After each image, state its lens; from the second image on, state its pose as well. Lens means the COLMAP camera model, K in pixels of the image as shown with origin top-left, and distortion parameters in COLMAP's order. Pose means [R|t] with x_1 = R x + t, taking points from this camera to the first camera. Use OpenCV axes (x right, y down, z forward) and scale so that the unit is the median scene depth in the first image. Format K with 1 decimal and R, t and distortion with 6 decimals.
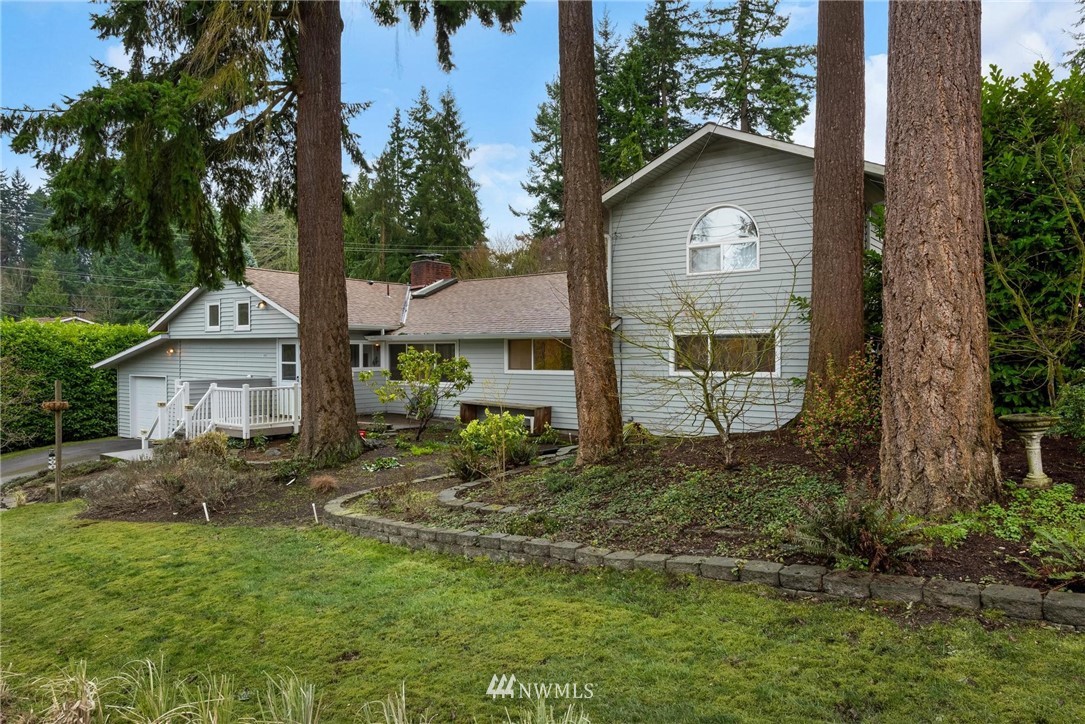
lens RADIAL K [[721.1, 0, 542.9], [0, 721.1, 362.5], [0, 0, 1]] dist [0.004634, -0.001126]
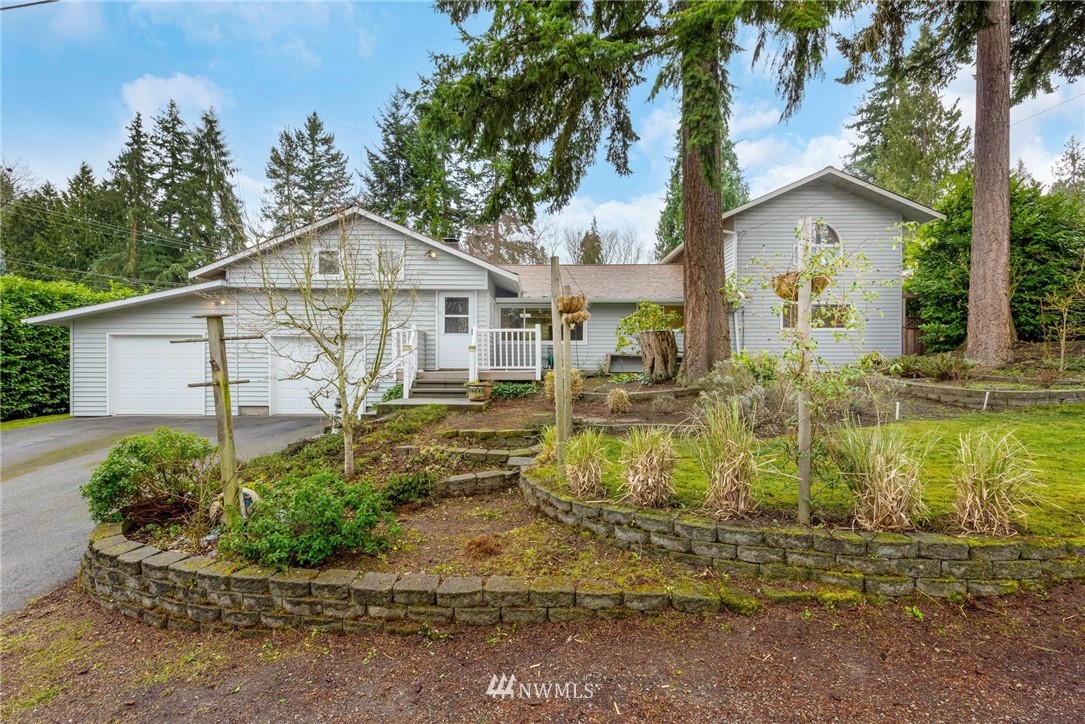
lens RADIAL K [[478.2, 0, 544.5], [0, 478.2, 363.6], [0, 0, 1]] dist [0.002553, 0.000166]
pose [[0.791642, -0.001883, 0.610982, -0.470147], [0.006950, 0.999958, -0.005923, 0.050587], [-0.610945, 0.008935, 0.791623, 0.289046]]
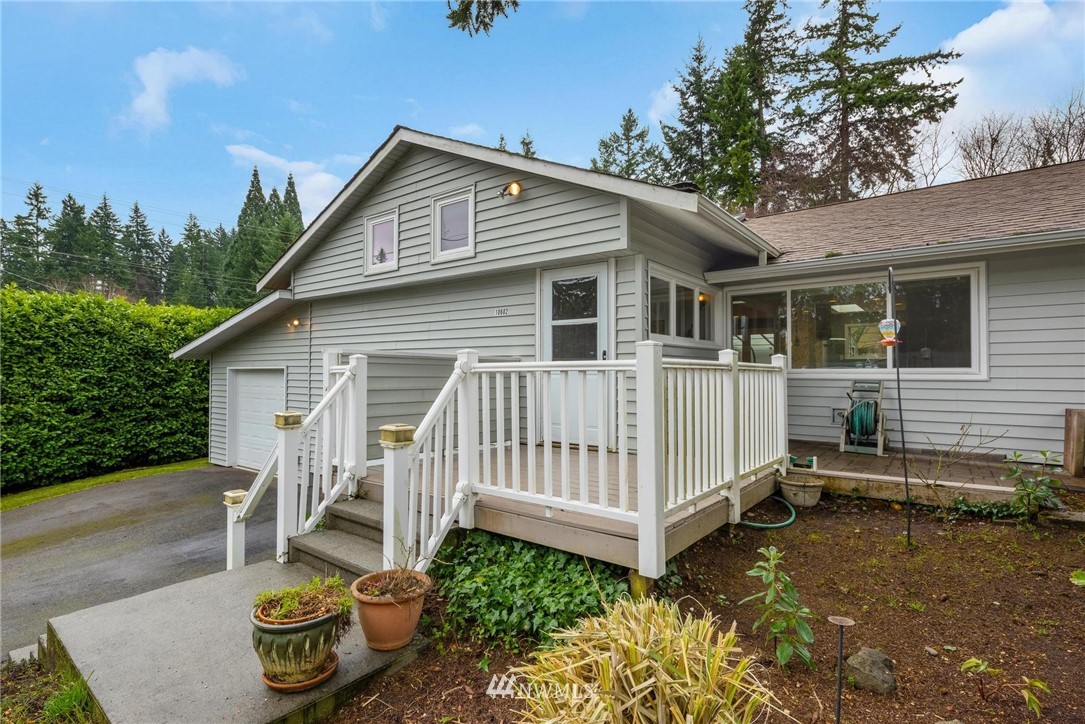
lens RADIAL K [[528.9, 0, 541.1], [0, 528.9, 361.6], [0, 0, 1]] dist [0.000242, -0.000146]
pose [[0.999914, 0.001322, -0.013064, -0.263220], [-0.001771, 0.999406, -0.034413, 0.025148], [0.013010, 0.034433, 0.999322, 0.488627]]
